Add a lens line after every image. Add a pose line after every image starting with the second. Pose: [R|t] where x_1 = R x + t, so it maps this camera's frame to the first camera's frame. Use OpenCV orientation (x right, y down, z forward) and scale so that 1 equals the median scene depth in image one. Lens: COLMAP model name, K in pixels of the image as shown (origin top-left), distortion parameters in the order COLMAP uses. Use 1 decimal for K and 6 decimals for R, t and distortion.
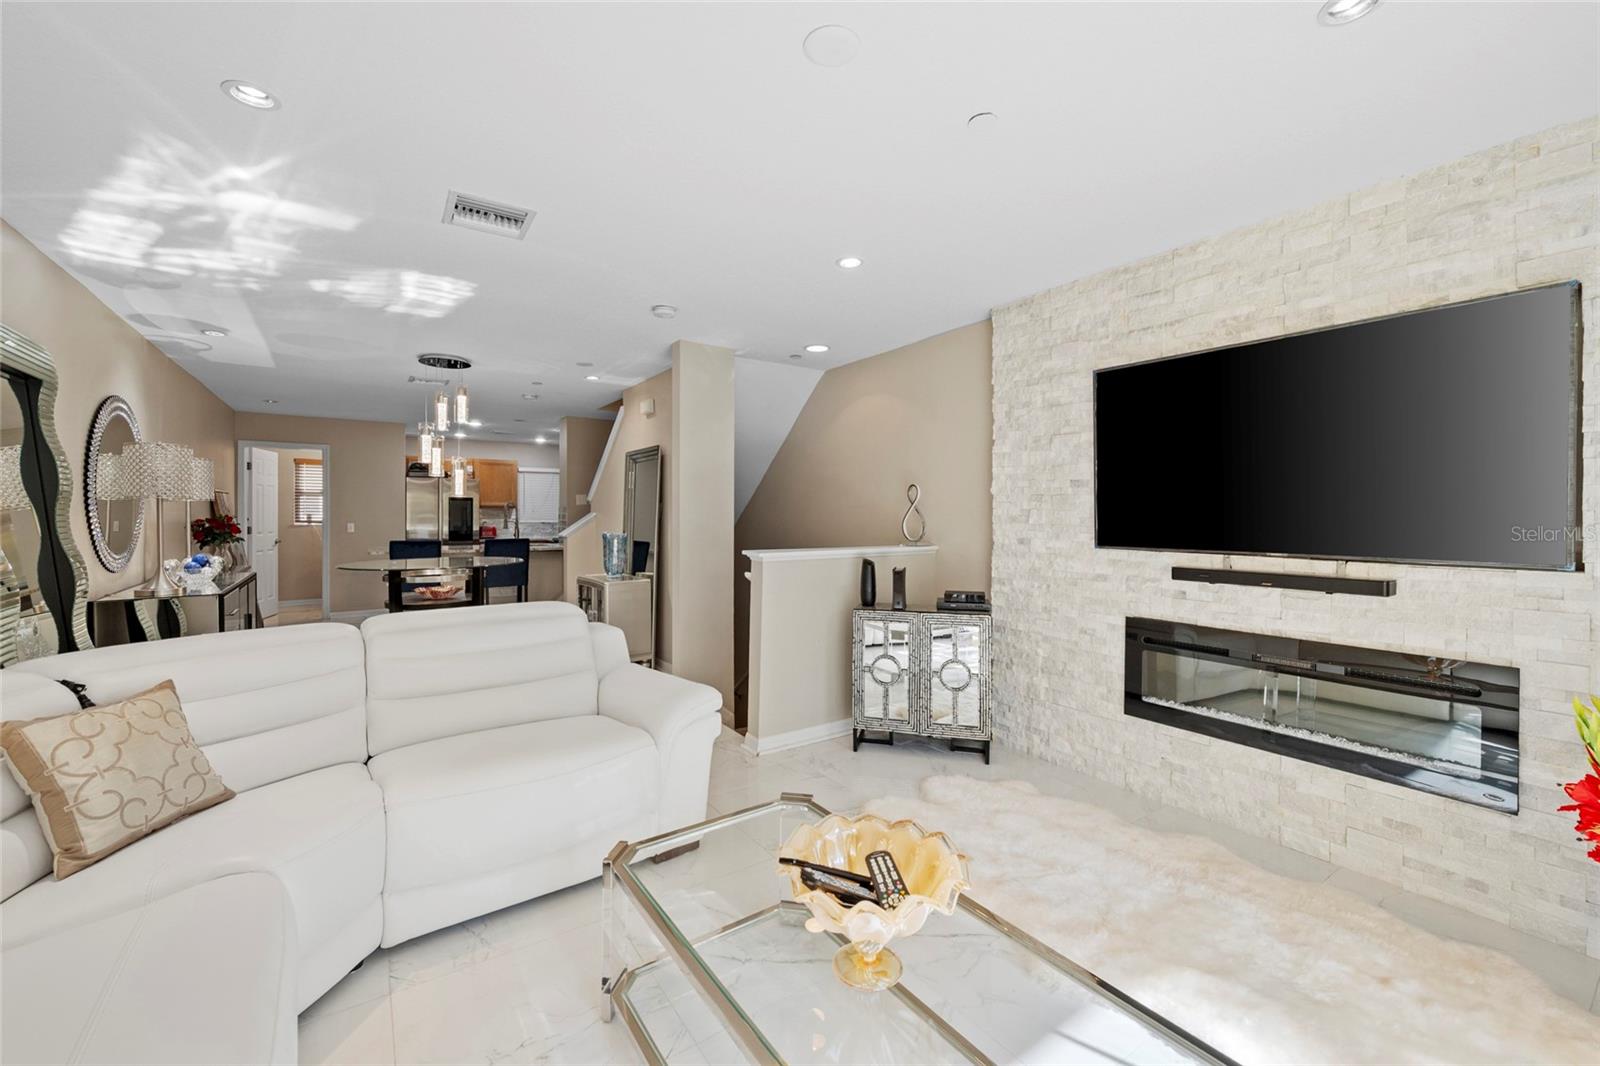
lens RADIAL K [[634.8, 0, 801.0], [0, 634.8, 516.5], [0, 0, 1]] dist [-0.008193, -0.000201]
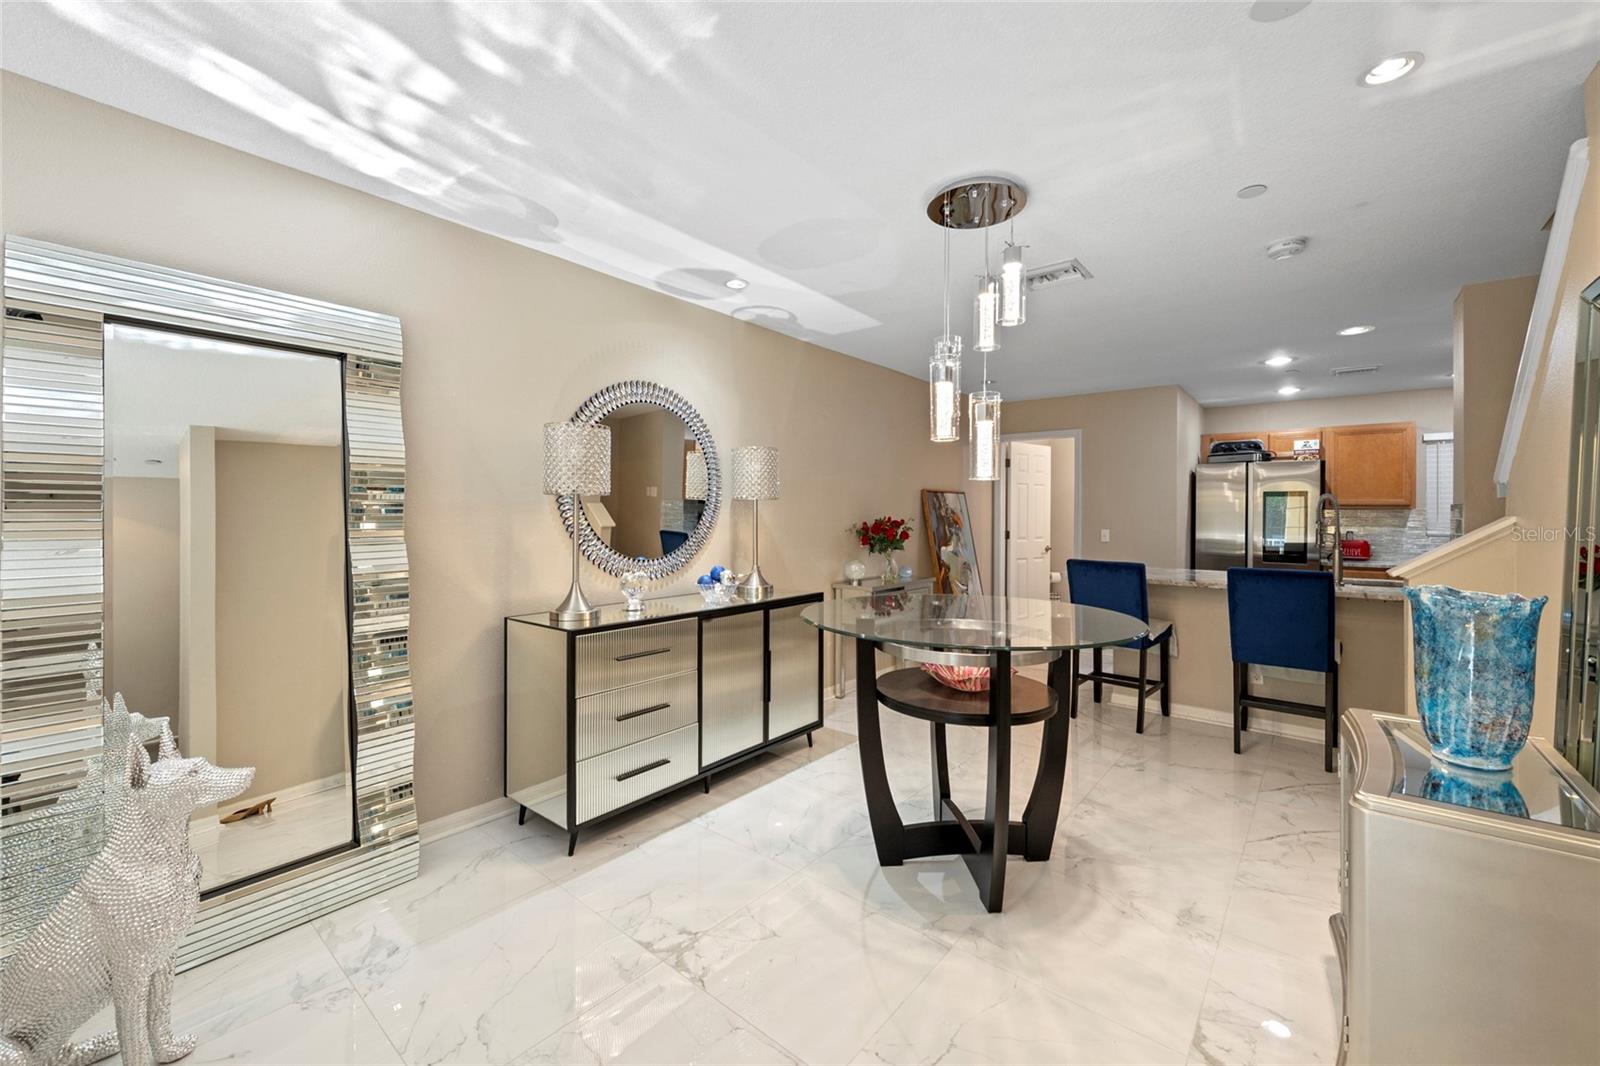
lens RADIAL K [[633.3, 0, 799.0], [0, 633.3, 513.7], [0, 0, 1]] dist [-0.001286, -0.000251]
pose [[0.258796, -0.000027, -0.965932, -0.191956], [-0.009010, 0.999956, -0.002442, -0.007232], [0.965890, 0.009336, 0.258785, 1.104241]]
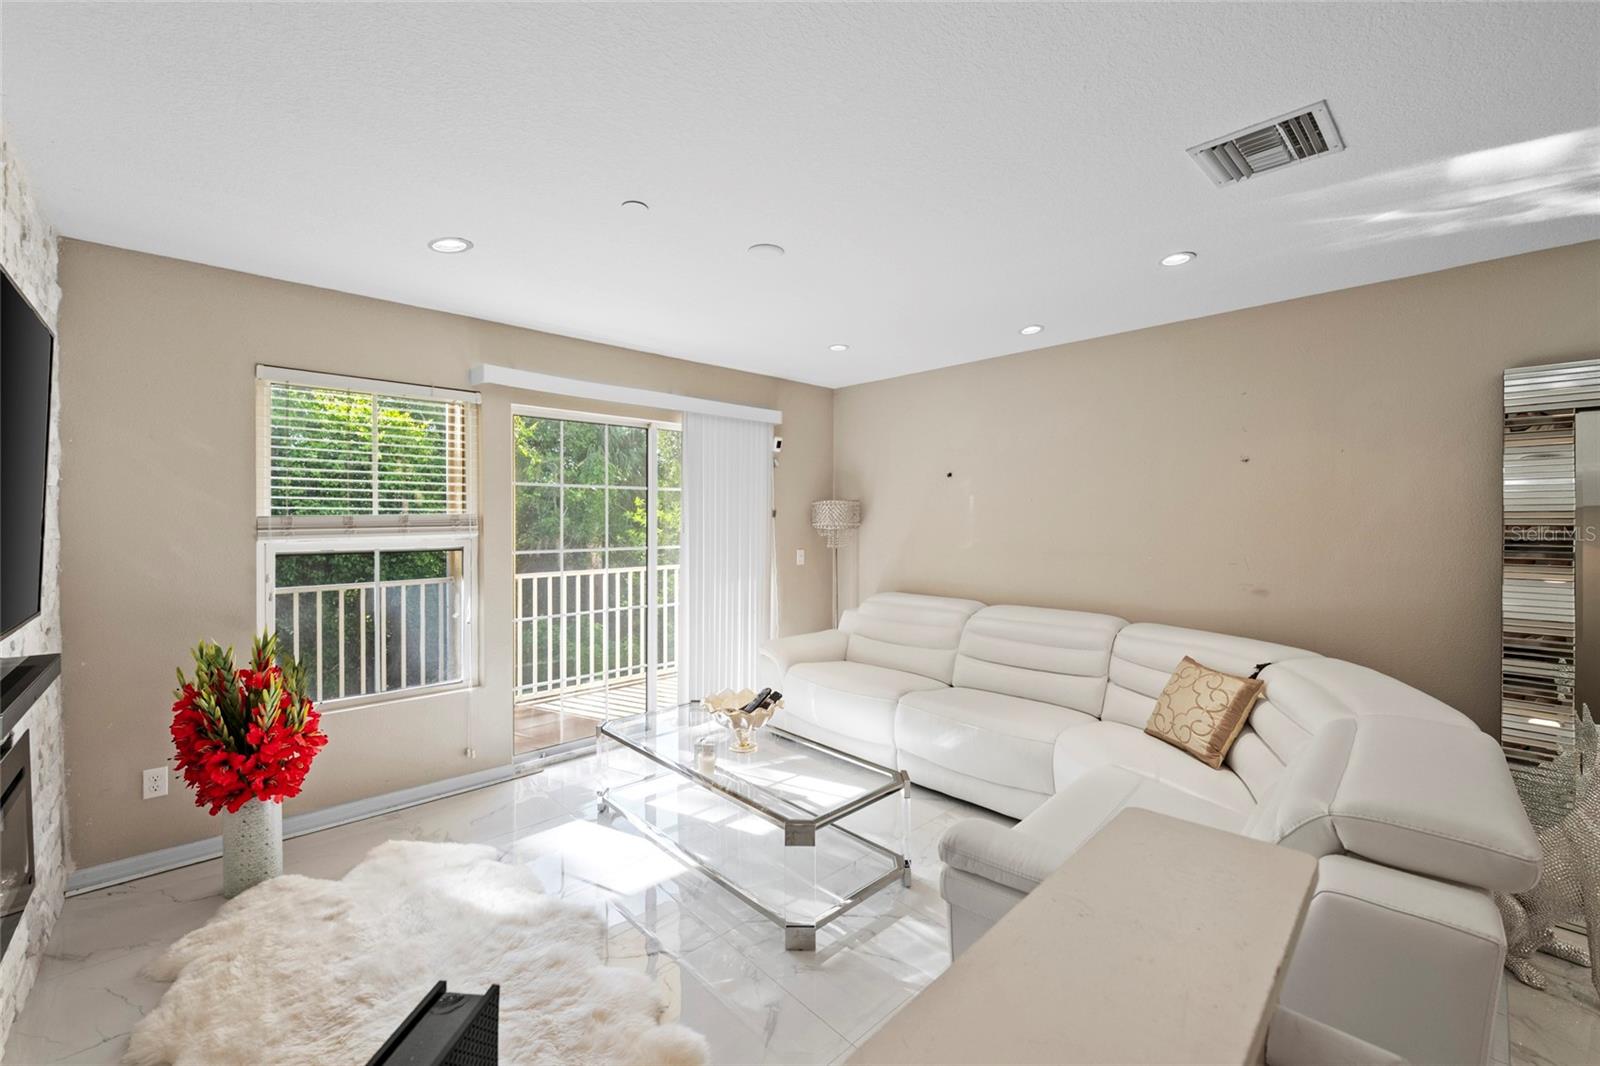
lens RADIAL K [[636.4, 0, 799.9], [0, 636.4, 523.7], [0, 0, 1]] dist [-0.001799, -0.000240]
pose [[-0.990858, -0.005973, -0.134779, 0.082746], [-0.008087, 0.999853, 0.015138, -0.049037], [0.134669, 0.016090, -0.990760, 1.252205]]
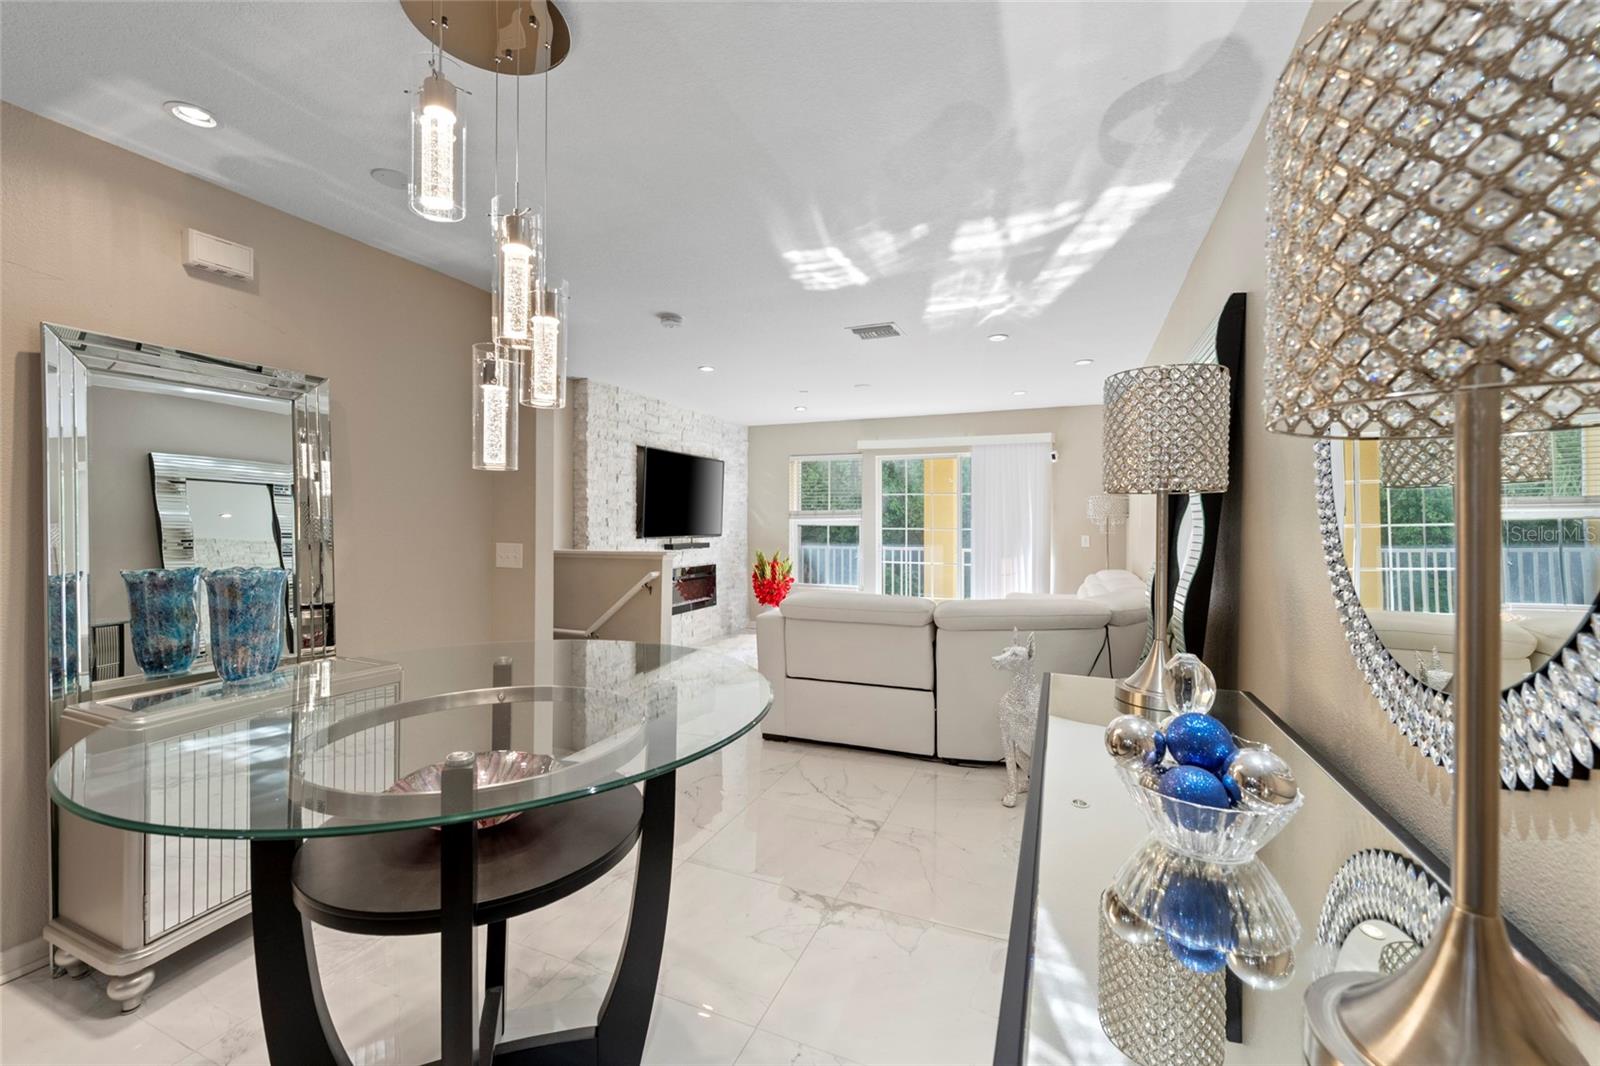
lens RADIAL K [[642.5, 0, 797.4], [0, 642.5, 521.5], [0, 0, 1]] dist [0.000226, -0.000443]
pose [[-0.526683, -0.004423, 0.850050, -1.355252], [-0.002879, 0.999990, 0.003419, -0.009548], [-0.850057, -0.000646, -0.526691, 1.541955]]
